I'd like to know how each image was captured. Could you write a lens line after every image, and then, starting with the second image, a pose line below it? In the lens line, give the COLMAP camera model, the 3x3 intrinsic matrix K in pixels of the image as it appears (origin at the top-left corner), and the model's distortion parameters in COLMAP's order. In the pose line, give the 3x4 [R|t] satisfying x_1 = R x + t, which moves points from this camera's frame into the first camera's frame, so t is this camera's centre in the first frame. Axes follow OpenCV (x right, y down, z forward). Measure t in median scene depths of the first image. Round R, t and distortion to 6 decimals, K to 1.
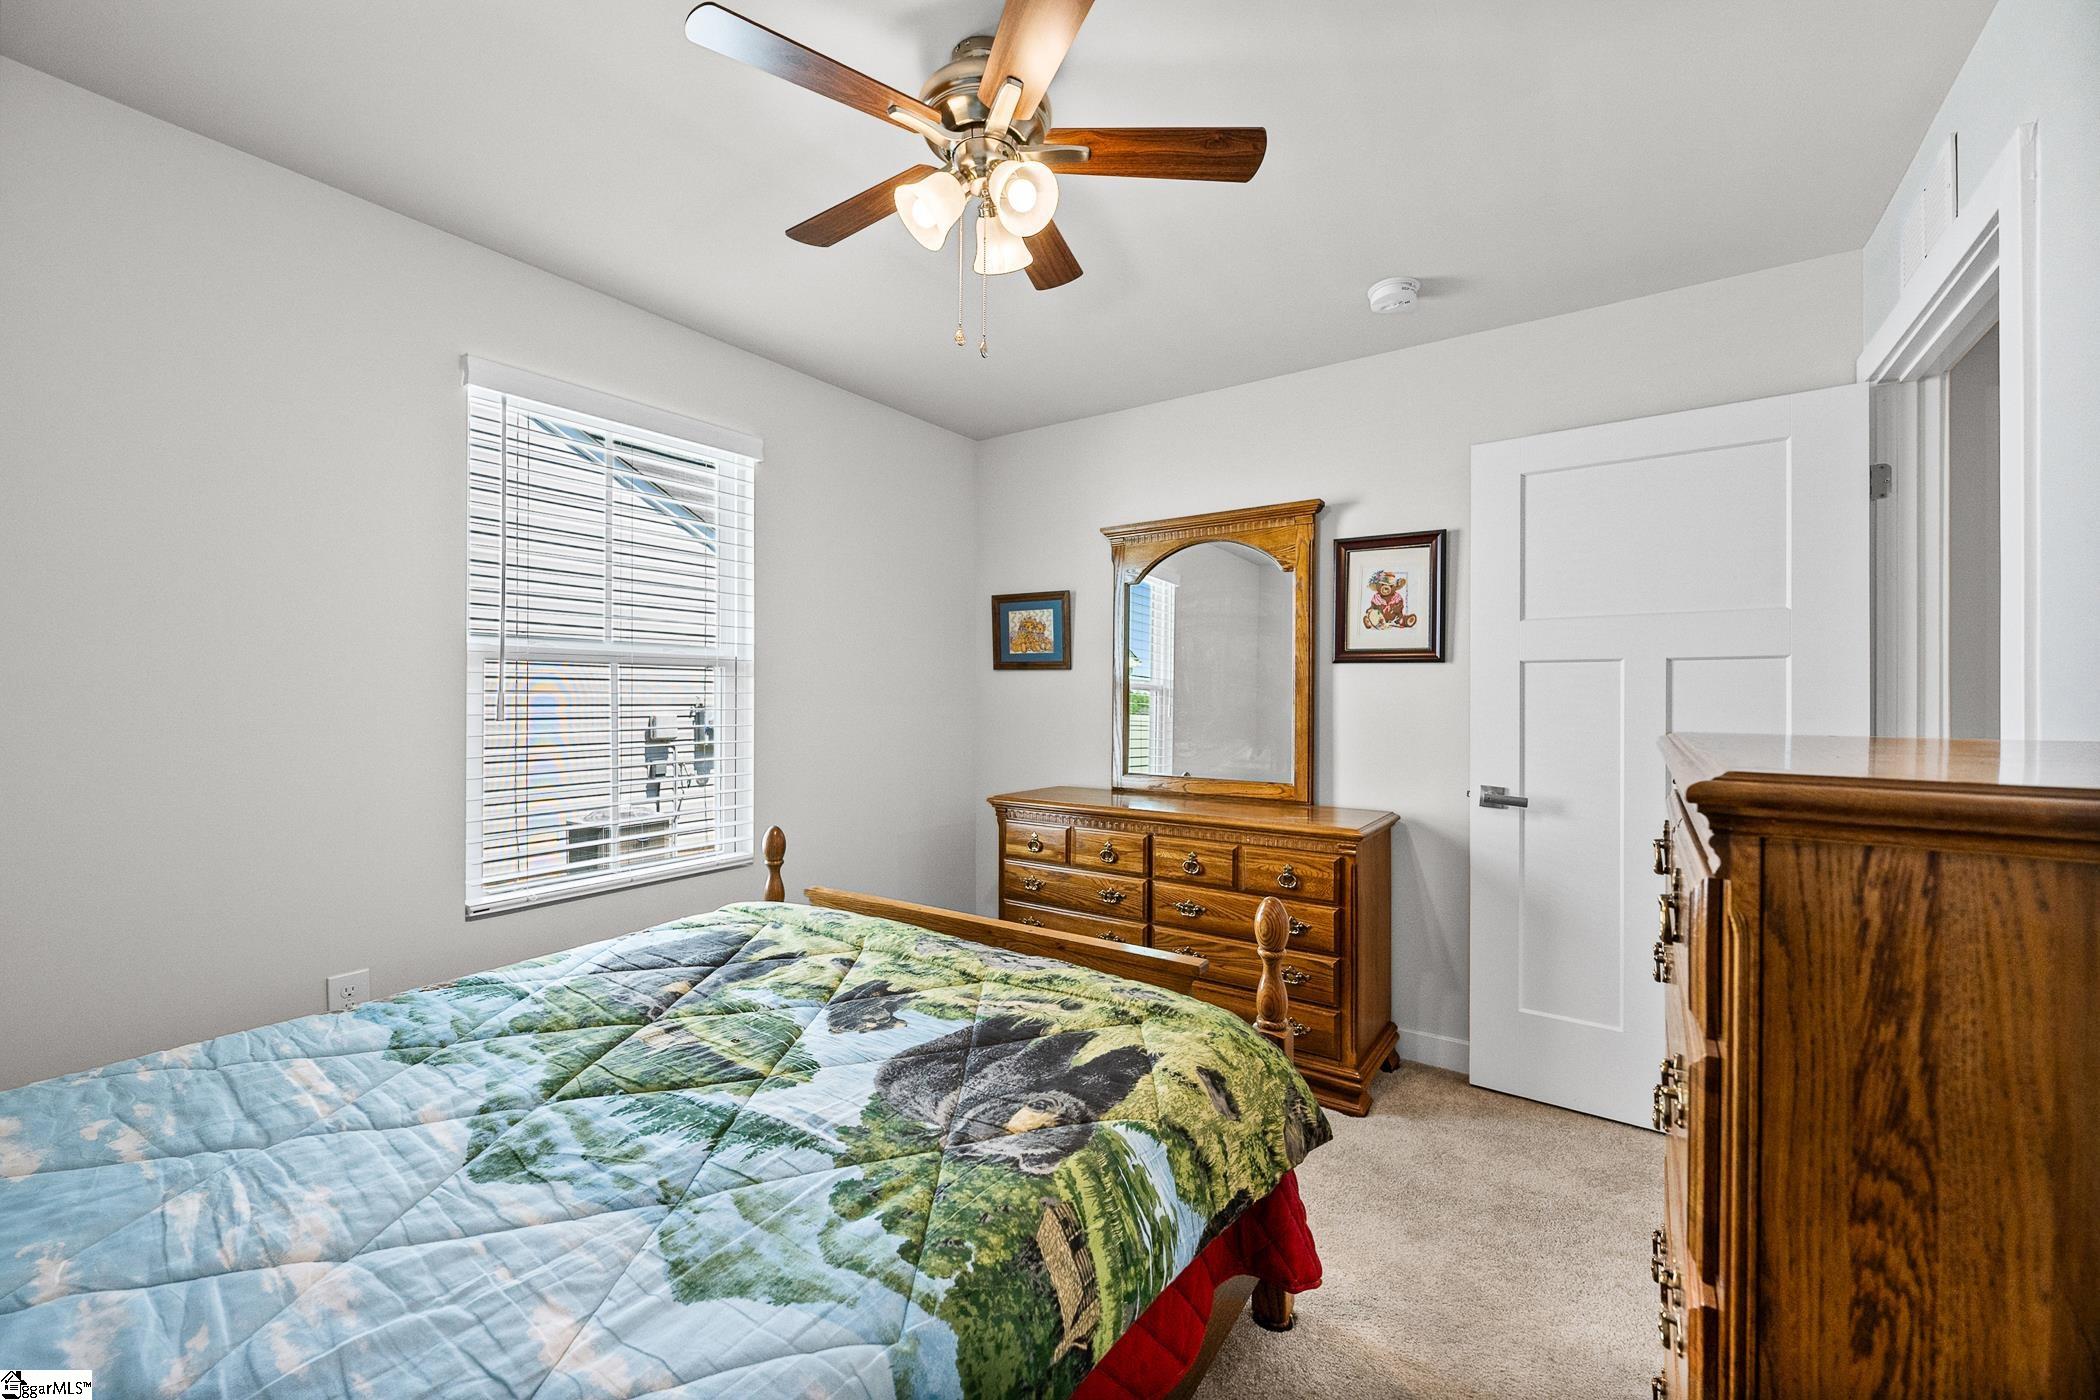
lens RADIAL K [[844.9, 0, 1050.0], [0, 844.9, 700.0], [0, 0, 1]] dist [-0.000243, -0.000031]
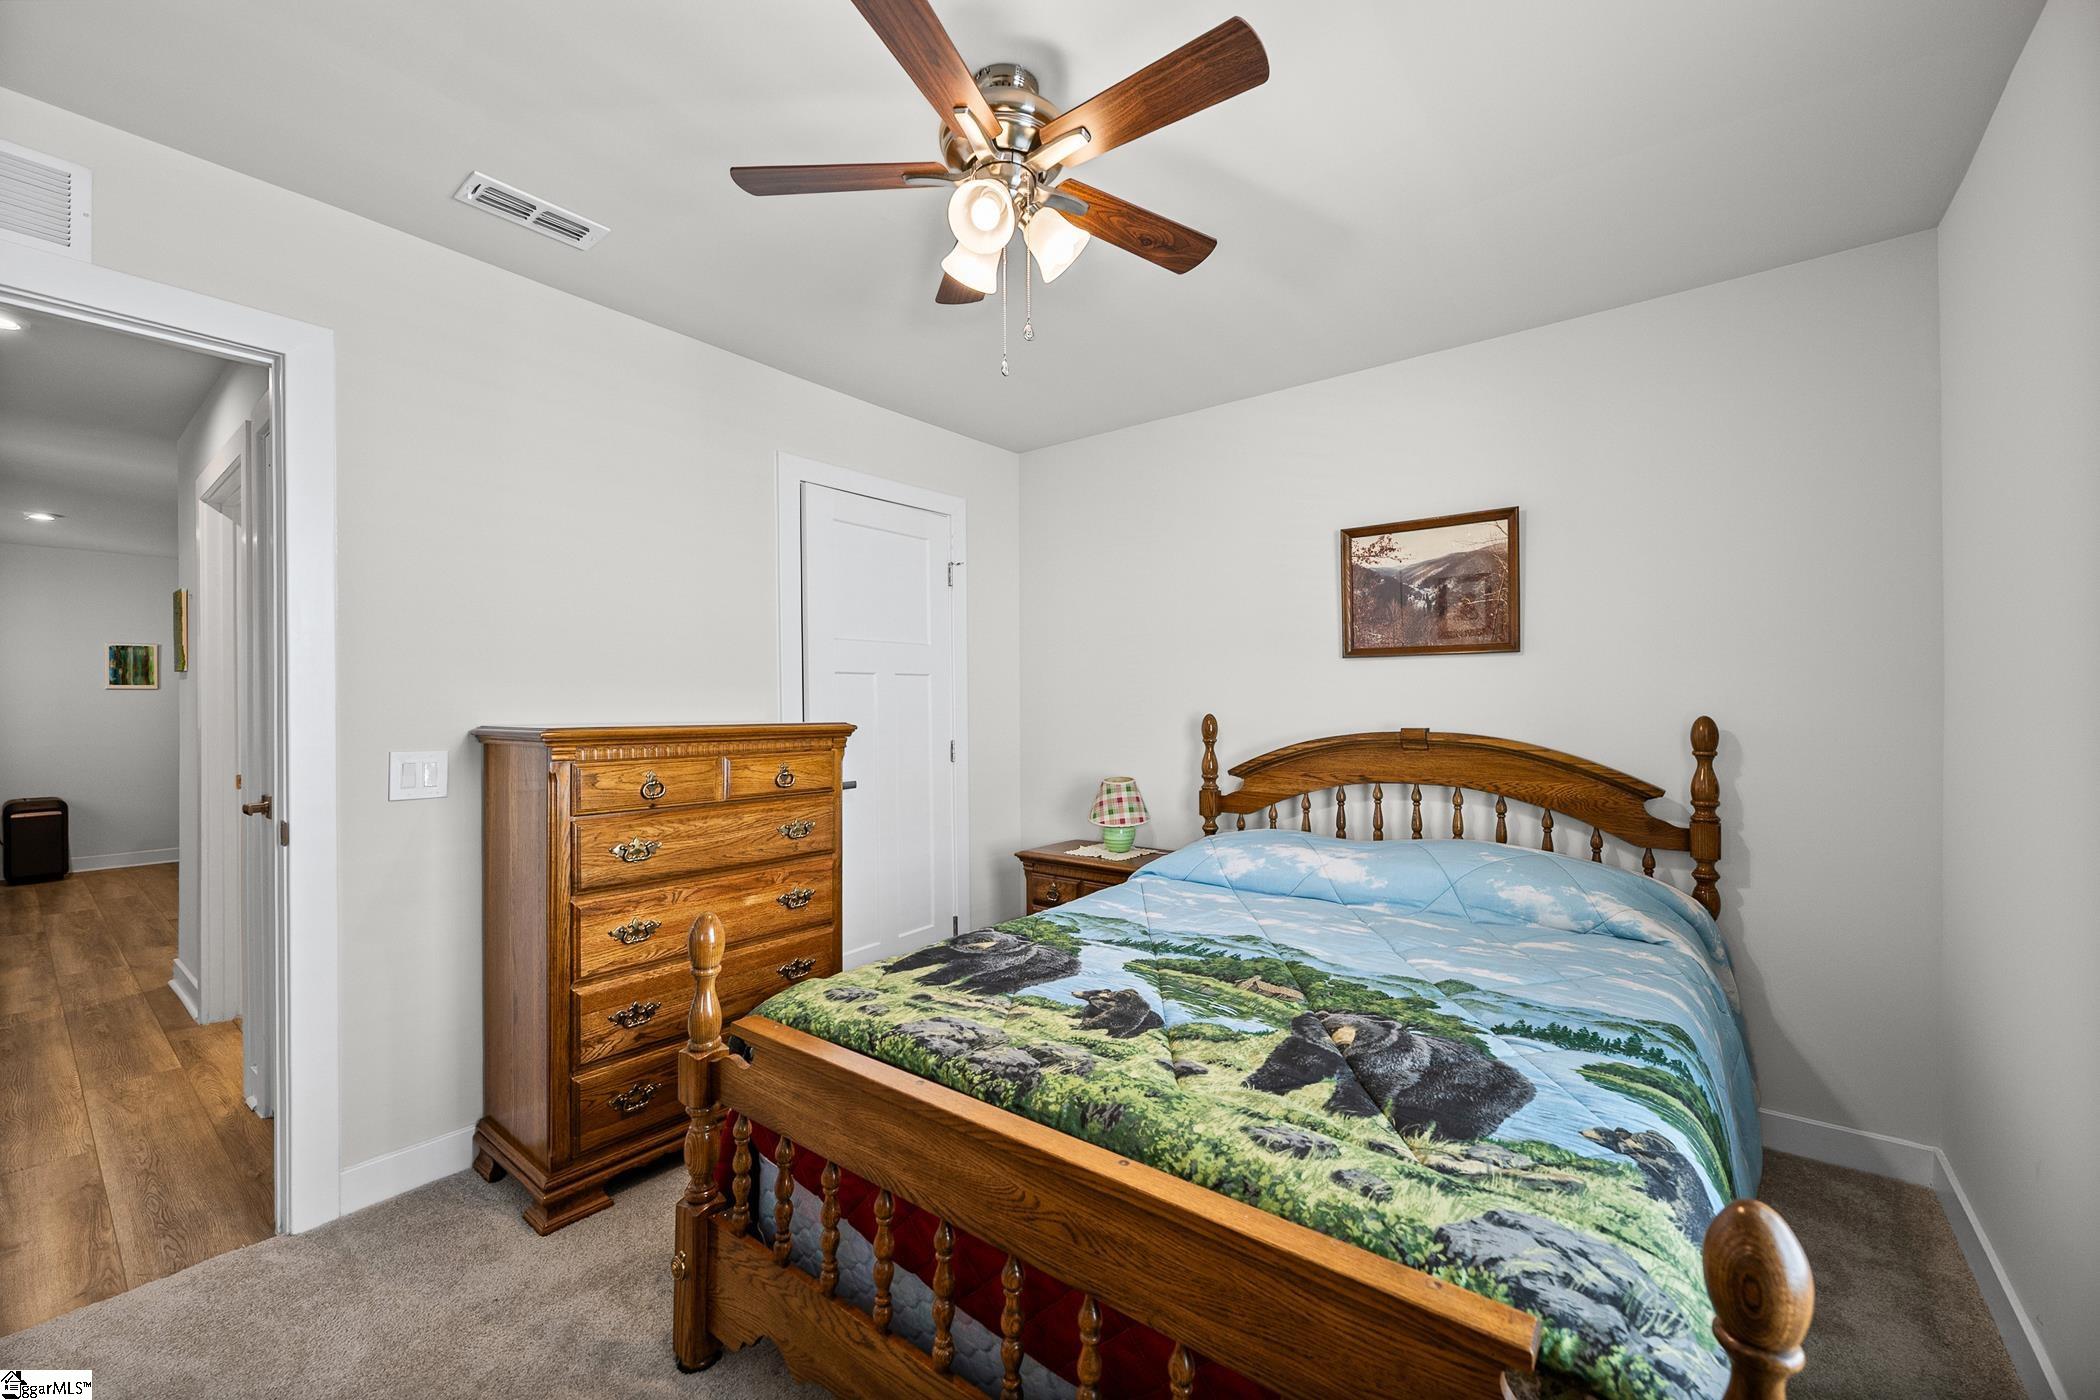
lens RADIAL K [[844.9, 0, 1050.0], [0, 844.9, 700.0], [0, 0, 1]] dist [-0.000243, -0.000031]
pose [[-0.998235, -0.004797, 0.059192, -0.206308], [-0.004816, 0.999988, -0.000180, -0.013512], [-0.059190, -0.000465, -0.998247, 2.156834]]
